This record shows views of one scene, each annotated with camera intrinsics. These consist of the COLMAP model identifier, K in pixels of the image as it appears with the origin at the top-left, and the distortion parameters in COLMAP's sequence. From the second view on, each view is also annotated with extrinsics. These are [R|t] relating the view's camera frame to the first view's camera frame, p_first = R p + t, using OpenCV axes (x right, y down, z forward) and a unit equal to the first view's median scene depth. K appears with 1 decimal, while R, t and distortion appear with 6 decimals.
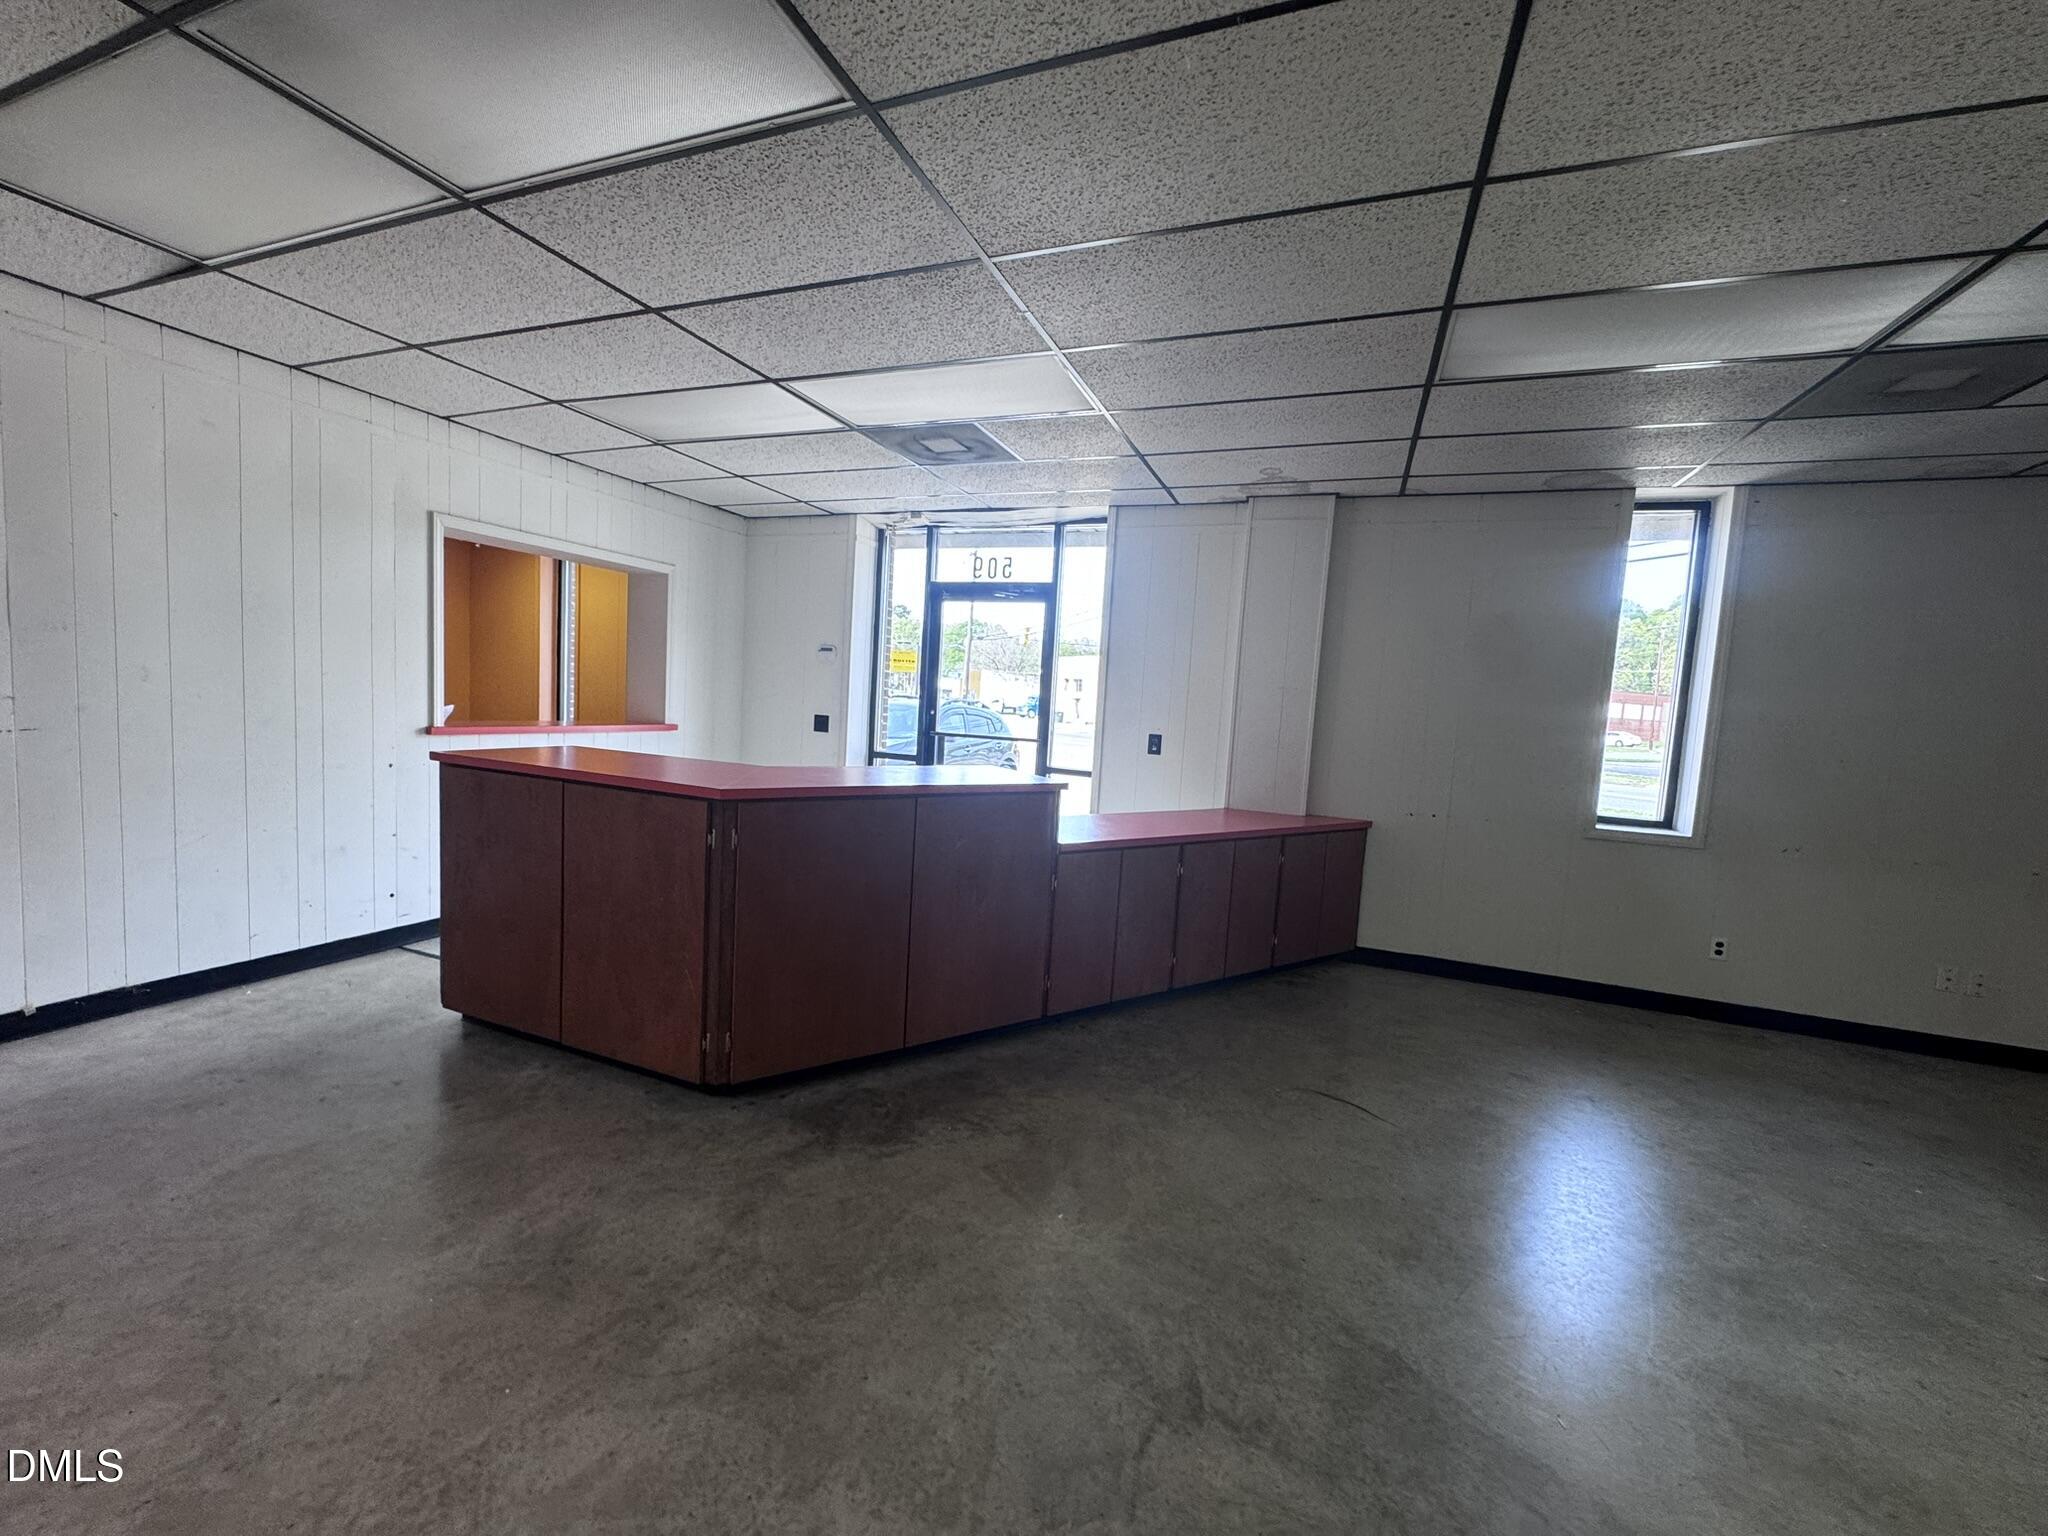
lens RADIAL K [[817.8, 0, 1022.2], [0, 817.8, 766.7], [0, 0, 1]] dist [-0.003919, 0.001173]
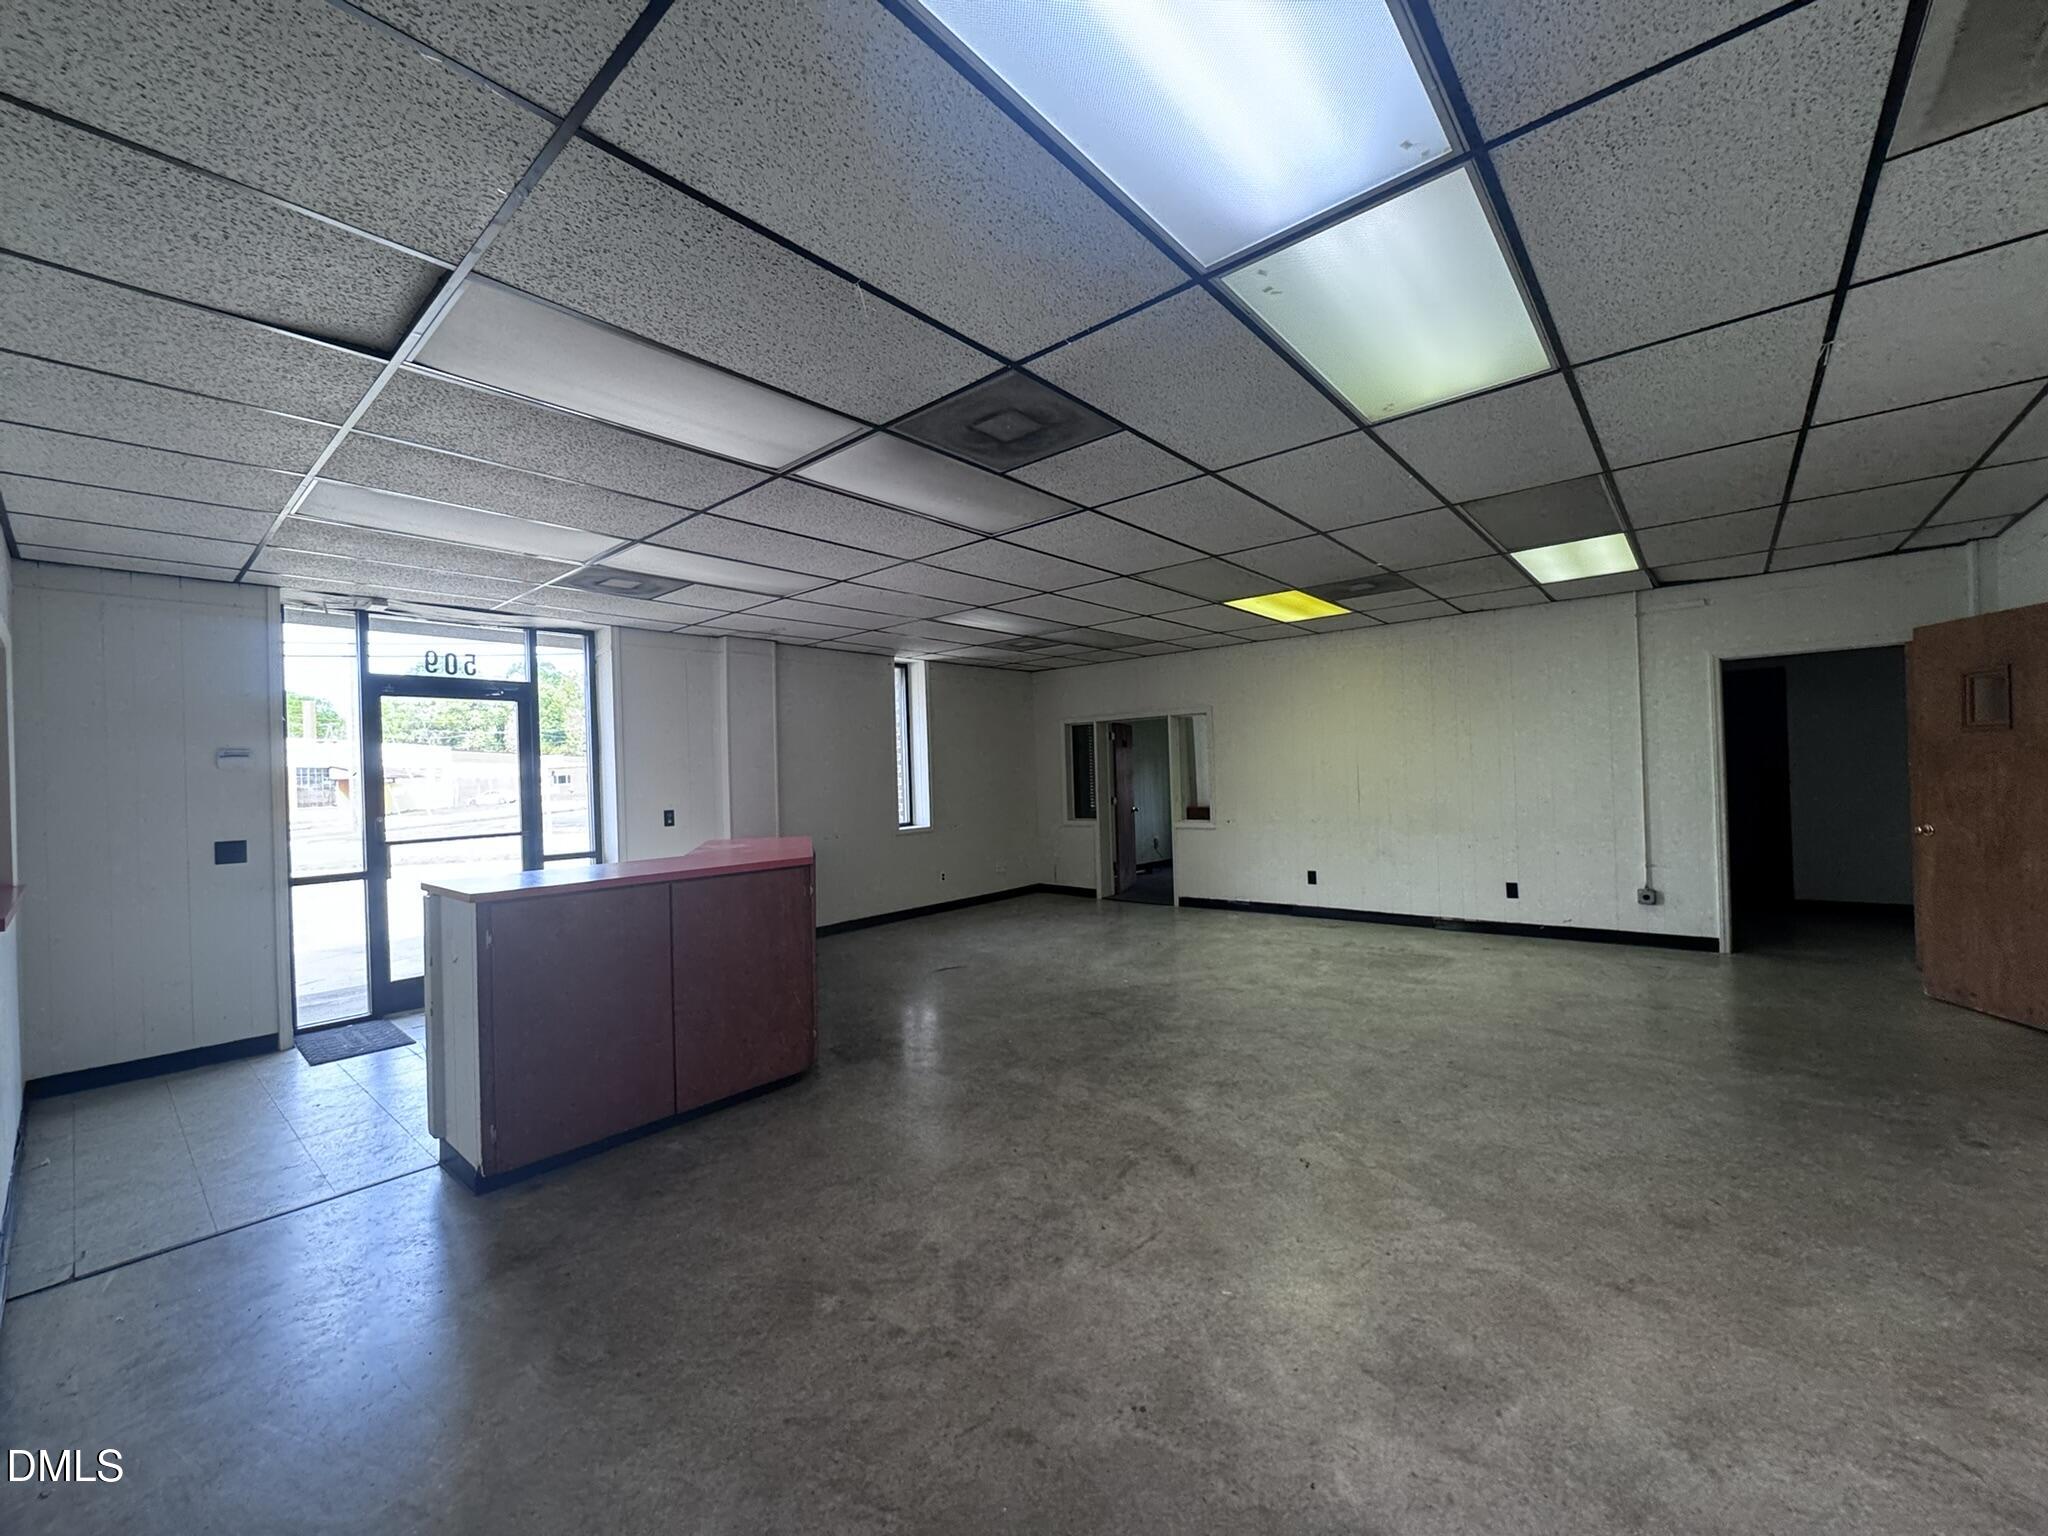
lens RADIAL K [[817.8, 0, 1027.6], [0, 817.8, 778.9], [0, 0, 1]] dist [-0.003919, 0.001173]
pose [[0.315214, -0.075341, 0.946025, -0.949115], [0.132061, 0.990627, 0.034891, -0.065033], [-0.939787, 0.113935, 0.322209, 0.077719]]
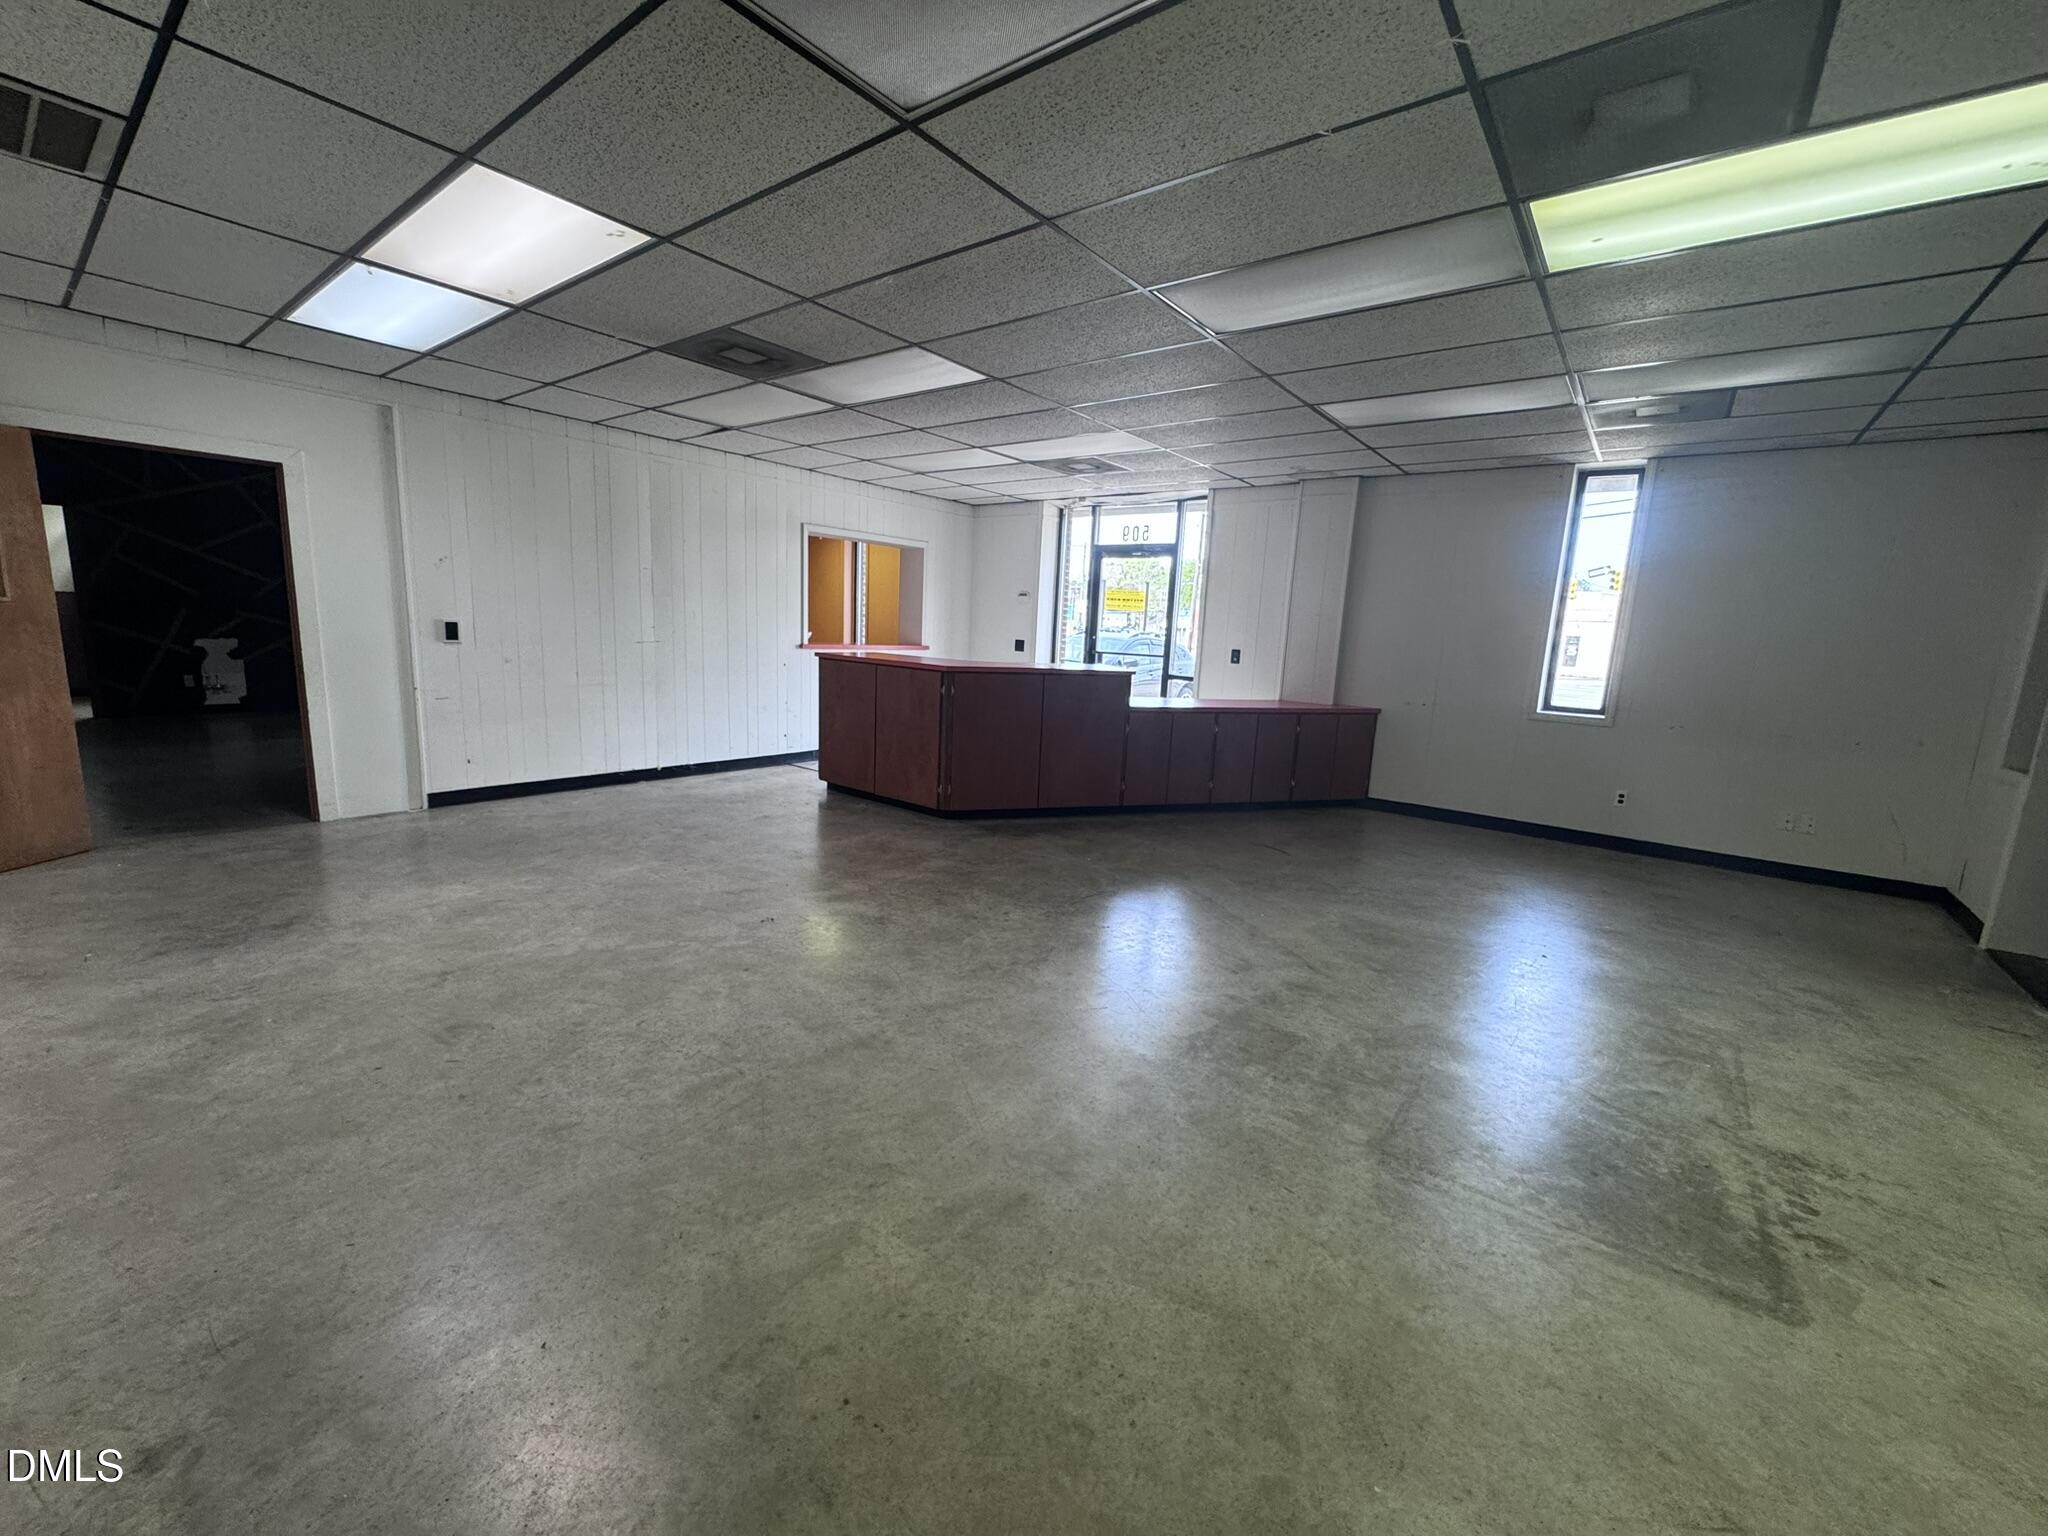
lens RADIAL K [[817.8, 0, 1022.8], [0, 817.8, 773.0], [0, 0, 1]] dist [-0.003919, 0.001173]
pose [[0.958903, 0.037424, -0.281257, 0.241415], [-0.015204, 0.996616, 0.080774, 0.074868], [0.283328, -0.073178, 0.956227, -0.559925]]
